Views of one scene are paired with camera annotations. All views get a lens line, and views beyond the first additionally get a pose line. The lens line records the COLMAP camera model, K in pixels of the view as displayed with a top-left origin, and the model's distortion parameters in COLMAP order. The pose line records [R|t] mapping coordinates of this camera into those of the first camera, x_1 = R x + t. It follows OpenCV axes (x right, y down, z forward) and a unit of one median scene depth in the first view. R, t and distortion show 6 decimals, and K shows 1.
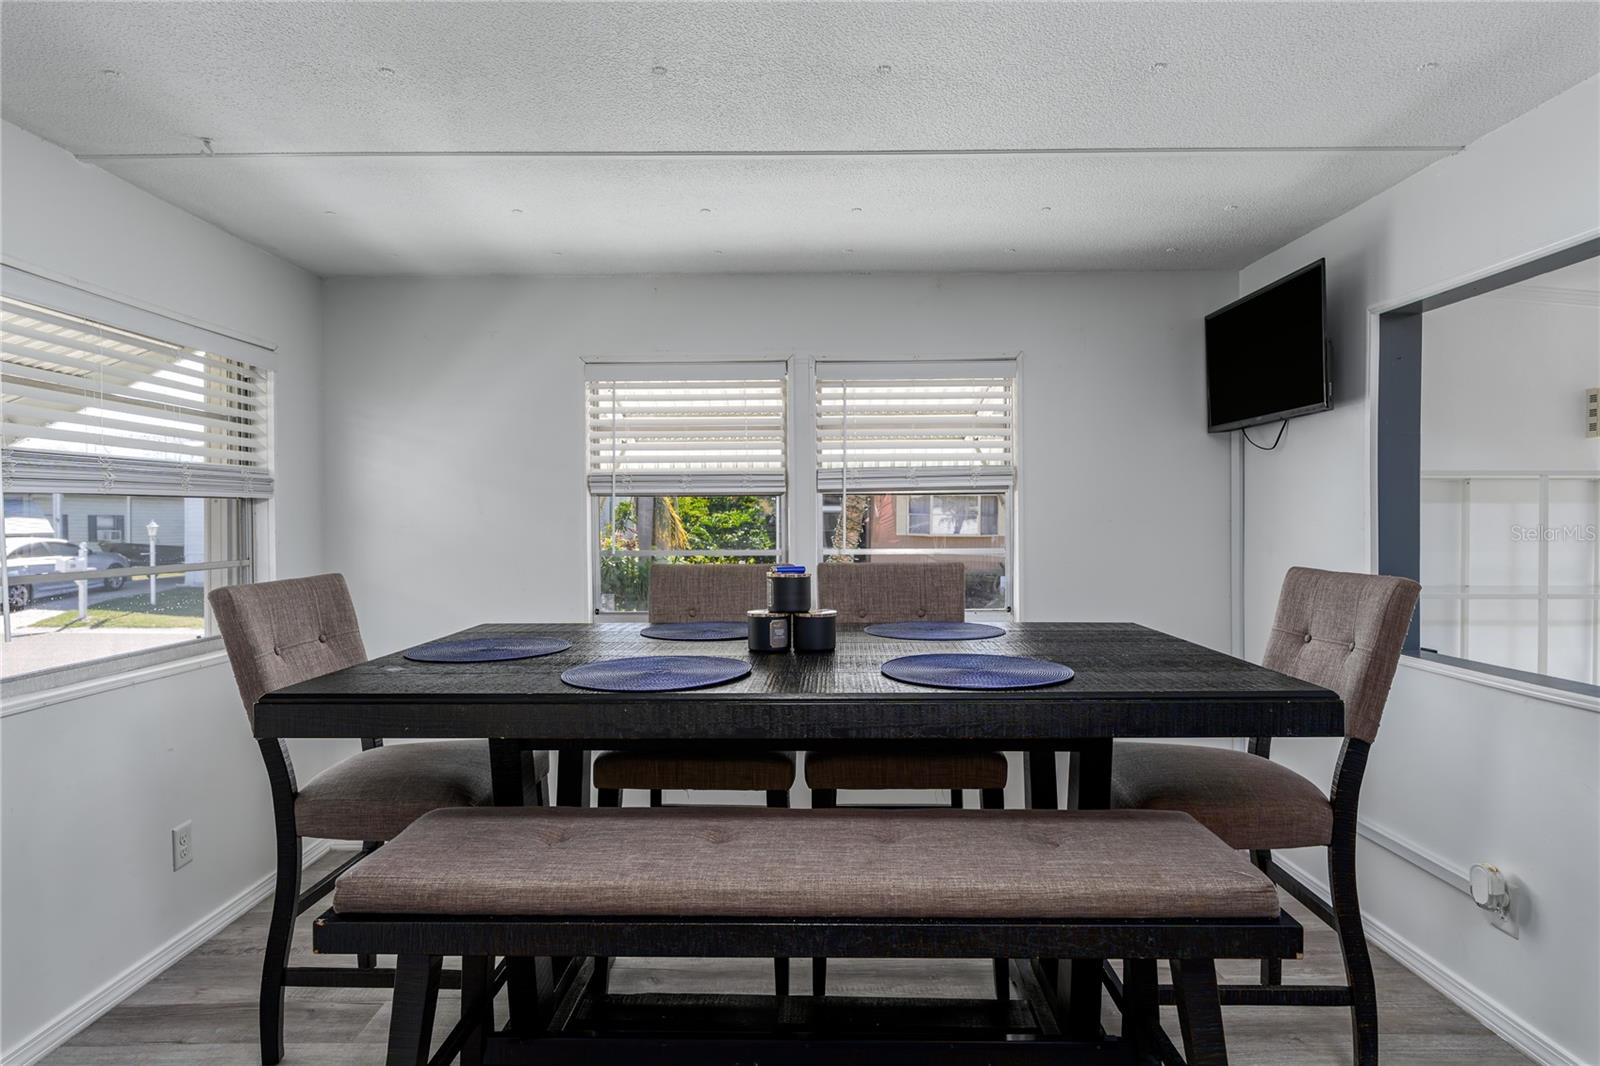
lens RADIAL K [[905.0, 0, 813.5], [0, 905.0, 536.8], [0, 0, 1]] dist [-0.003342, 0.000357]
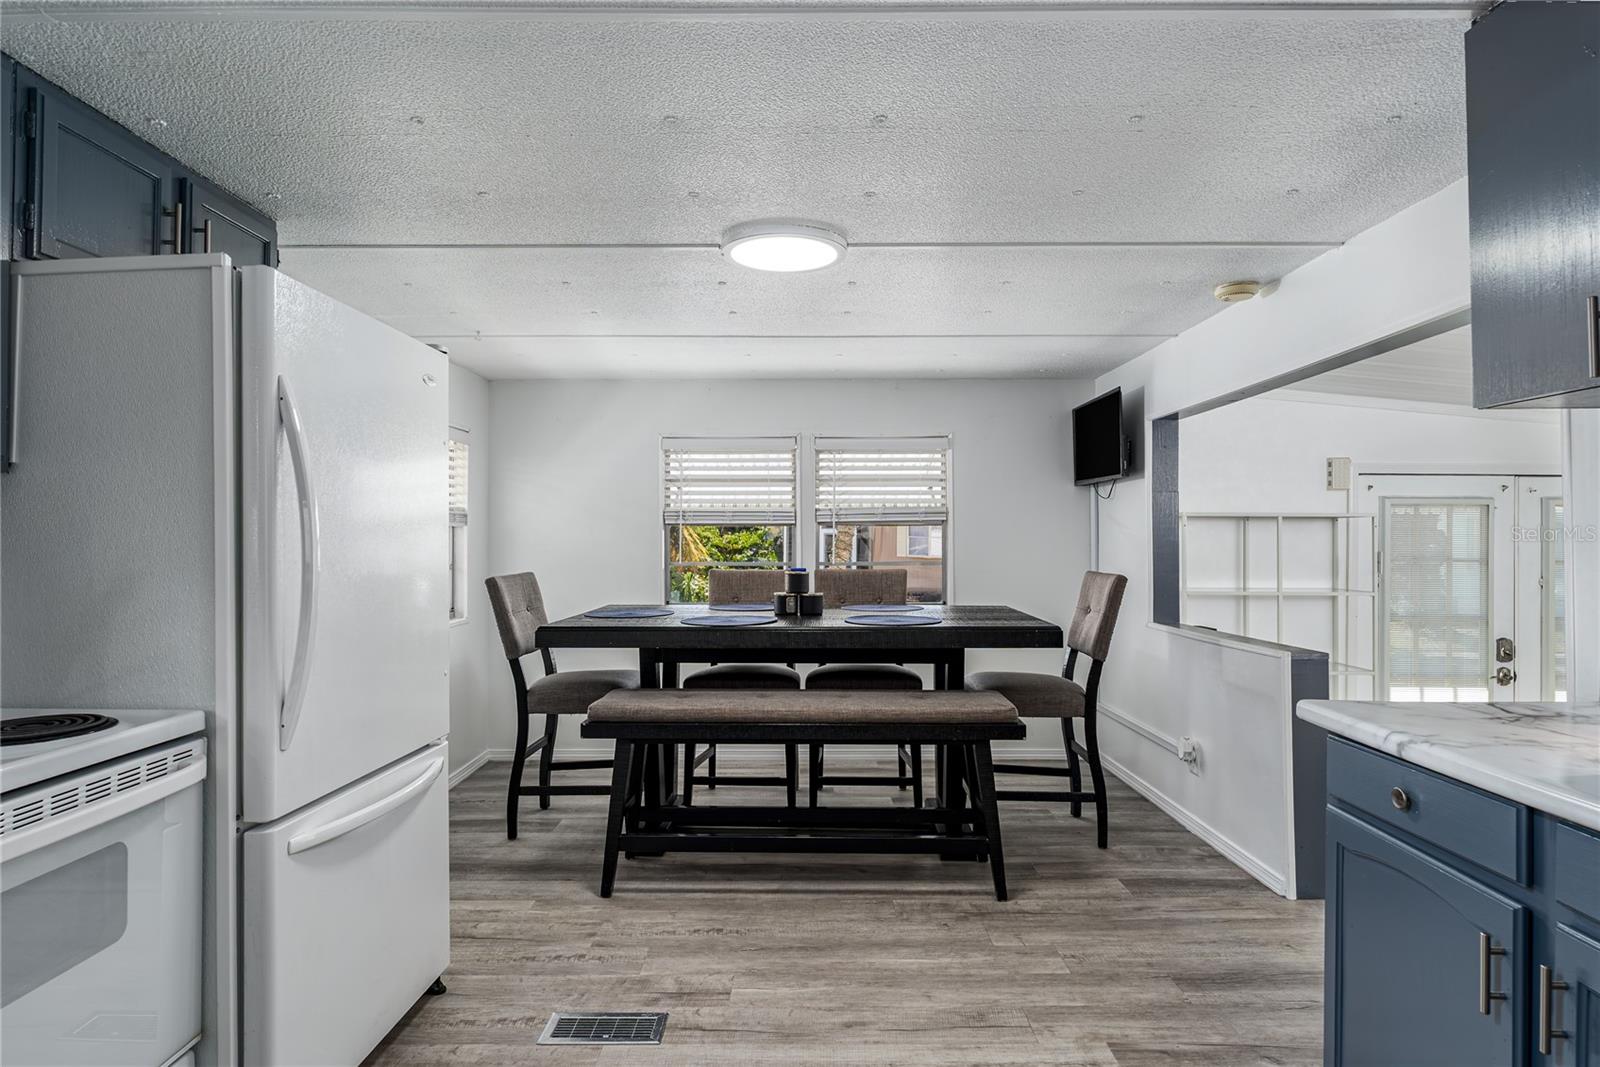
lens RADIAL K [[905.0, 0, 813.5], [0, 905.0, 537.3], [0, 0, 1]] dist [-0.003342, 0.000357]
pose [[0.999964, 0.005213, -0.006749, 0.012038], [-0.005367, 0.999720, -0.023035, 0.008625], [0.006627, 0.023071, 0.999712, -0.561676]]
